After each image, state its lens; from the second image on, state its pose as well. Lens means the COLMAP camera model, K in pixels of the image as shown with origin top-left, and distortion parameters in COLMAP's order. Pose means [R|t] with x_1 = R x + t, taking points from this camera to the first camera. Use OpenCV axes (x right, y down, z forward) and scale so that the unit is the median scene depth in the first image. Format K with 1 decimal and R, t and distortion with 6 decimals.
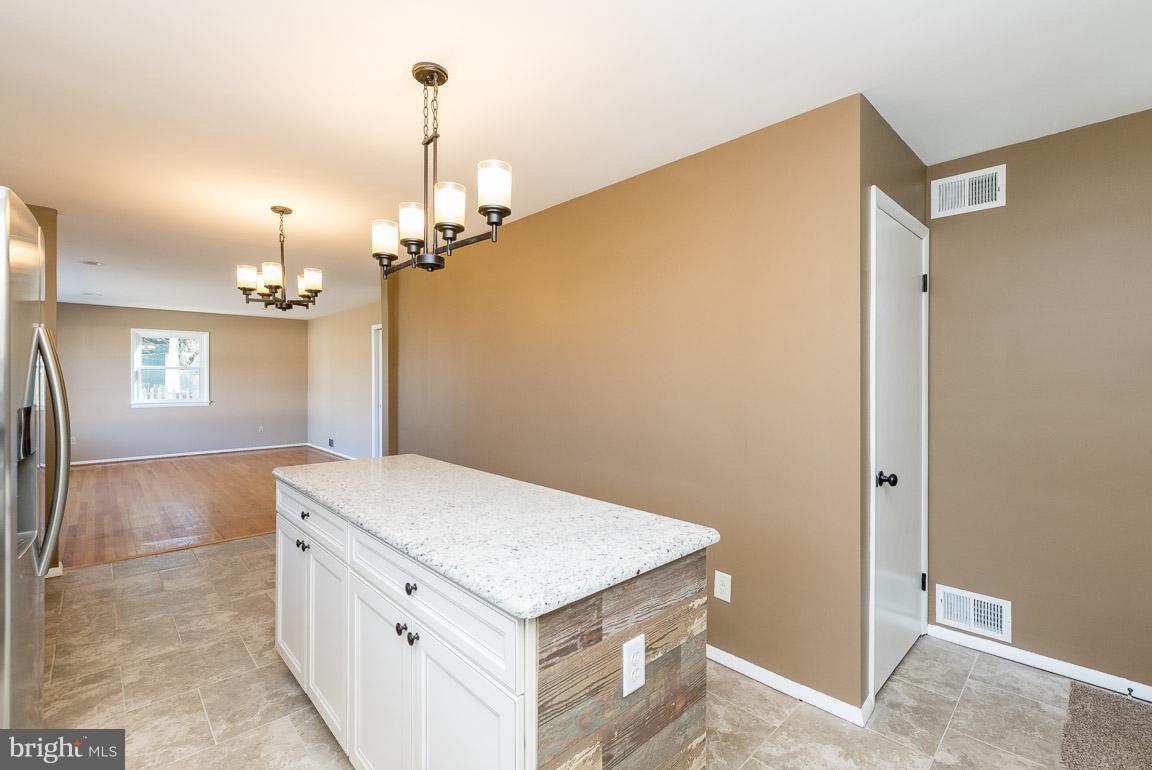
lens RADIAL K [[503.6, 0, 570.8], [0, 503.6, 374.0], [0, 0, 1]] dist [-0.001346, -0.000522]
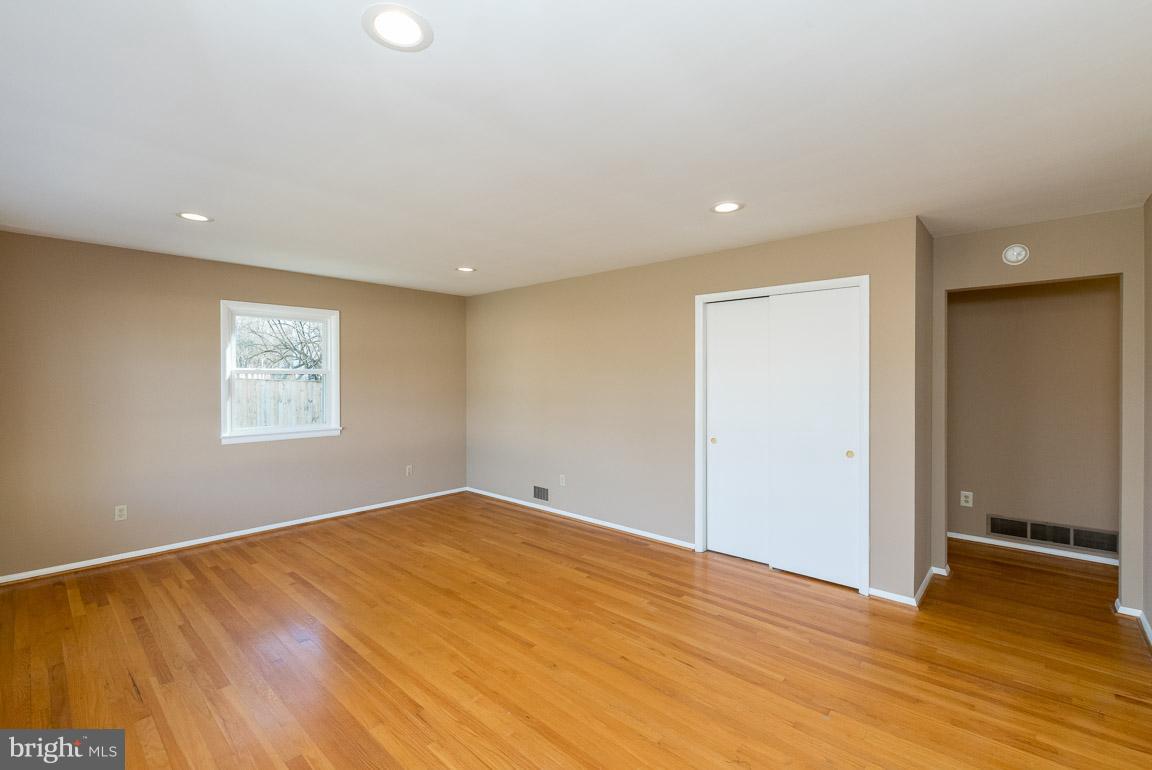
lens RADIAL K [[503.6, 0, 568.2], [0, 503.6, 382.9], [0, 0, 1]] dist [-0.001346, -0.000522]
pose [[0.998160, -0.005430, 0.060392, -0.516710], [0.004421, 0.999848, 0.016837, -0.008870], [-0.060474, -0.016539, 0.998033, 0.415816]]
